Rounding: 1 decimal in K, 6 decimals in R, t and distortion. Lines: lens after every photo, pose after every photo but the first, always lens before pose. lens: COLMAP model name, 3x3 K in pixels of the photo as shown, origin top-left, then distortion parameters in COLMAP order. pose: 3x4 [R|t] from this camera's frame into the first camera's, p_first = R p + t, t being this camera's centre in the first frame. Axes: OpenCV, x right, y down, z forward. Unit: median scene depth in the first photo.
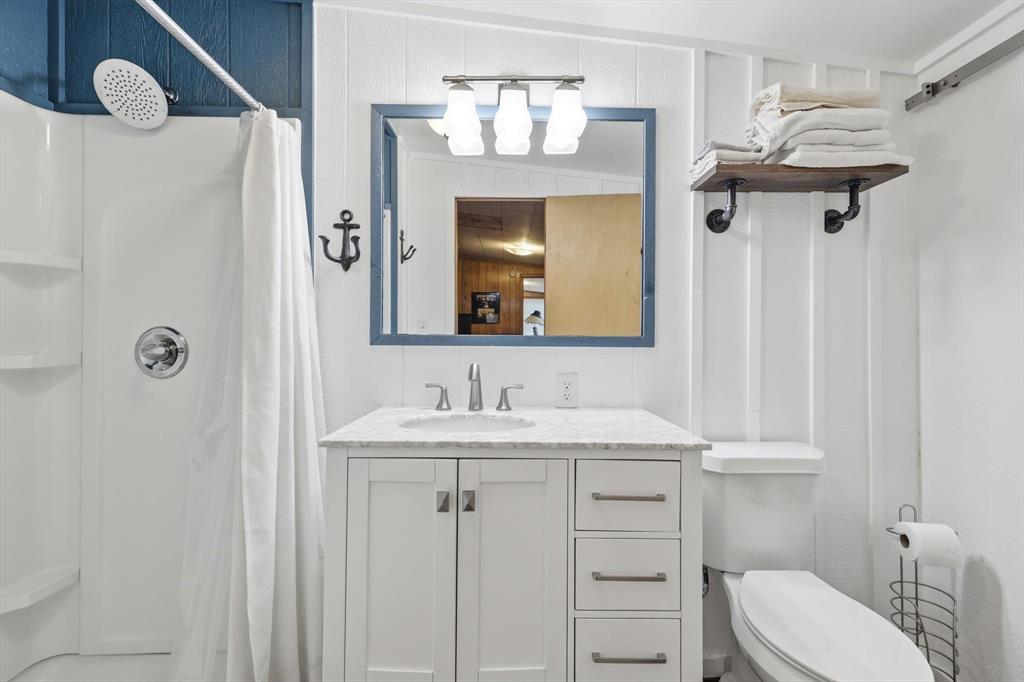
lens RADIAL K [[451.2, 0, 512.0], [0, 451.2, 341.0], [0, 0, 1]] dist [0.000278, 0.000498]
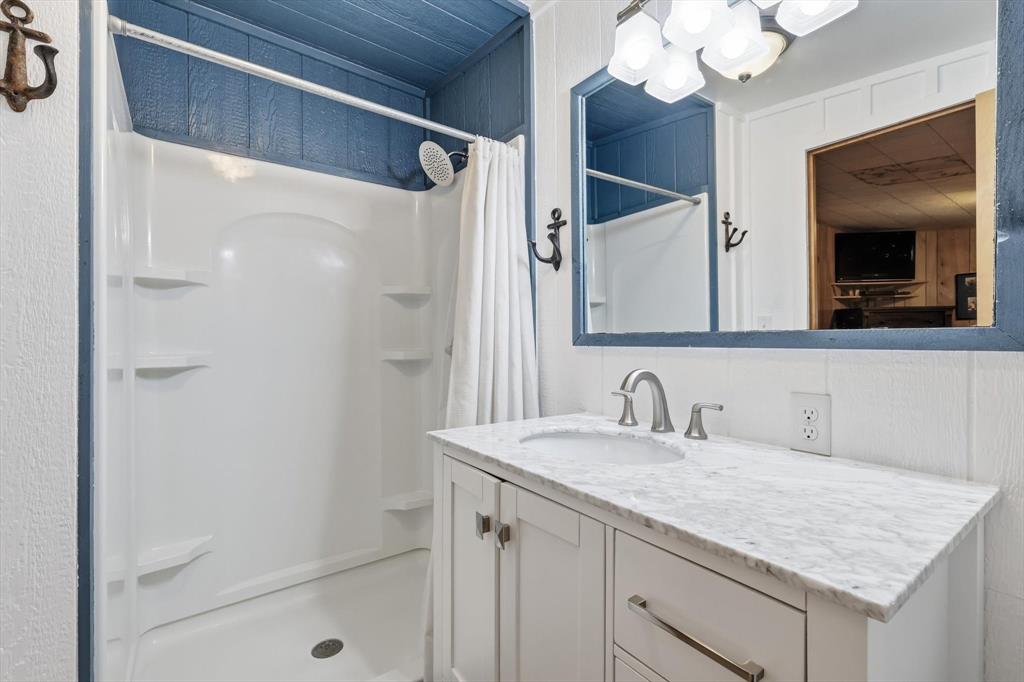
lens RADIAL K [[444.2, 0, 513.1], [0, 444.2, 345.4], [0, 0, 1]] dist [-0.000407, -0.000275]
pose [[0.596994, 0.000913, -0.802245, 0.367219], [-0.000638, 1.000000, 0.000663, 0.008412], [0.802246, 0.000116, 0.596994, 0.355490]]
